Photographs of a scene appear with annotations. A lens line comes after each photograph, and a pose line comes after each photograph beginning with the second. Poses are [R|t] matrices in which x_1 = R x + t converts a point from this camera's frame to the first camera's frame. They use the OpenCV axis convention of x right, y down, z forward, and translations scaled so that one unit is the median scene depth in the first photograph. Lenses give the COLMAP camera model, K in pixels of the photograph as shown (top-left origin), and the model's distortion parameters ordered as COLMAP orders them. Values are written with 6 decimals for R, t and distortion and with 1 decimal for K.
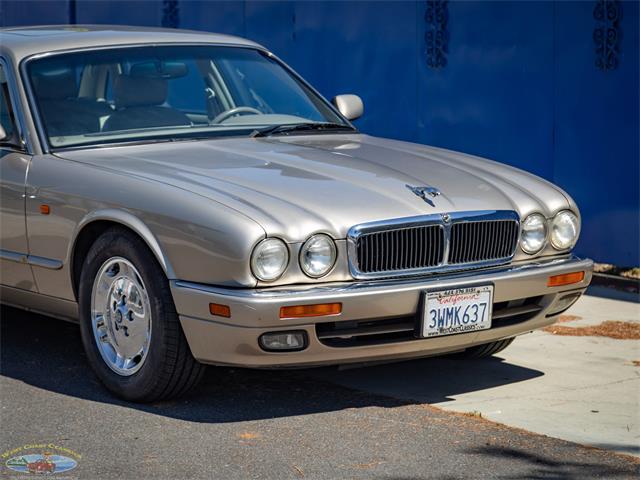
lens RADIAL K [[2264.2, 0, 320.0], [0, 2264.2, 240.0], [0, 0, 1]] dist [-0.039313, 1.528775]
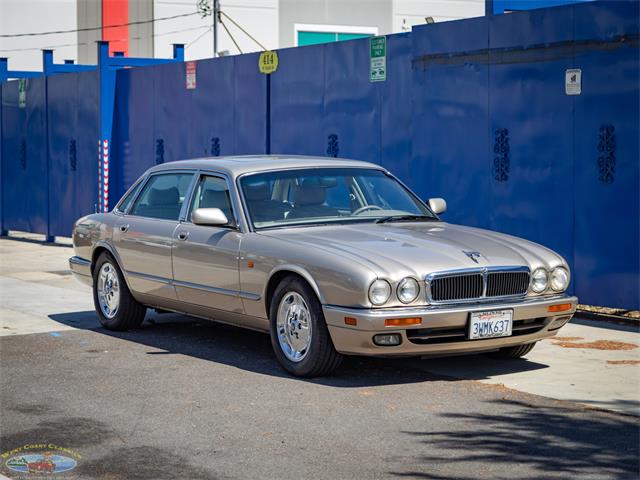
lens RADIAL K [[2264.2, 0, 320.0], [0, 2264.2, 240.0], [0, 0, 1]] dist [-0.039313, 1.528775]
pose [[0.996169, 0.004268, -0.087342, 0.080075], [-0.008573, 0.998763, -0.048978, 0.051799], [0.087025, 0.049539, 0.994974, -0.698106]]
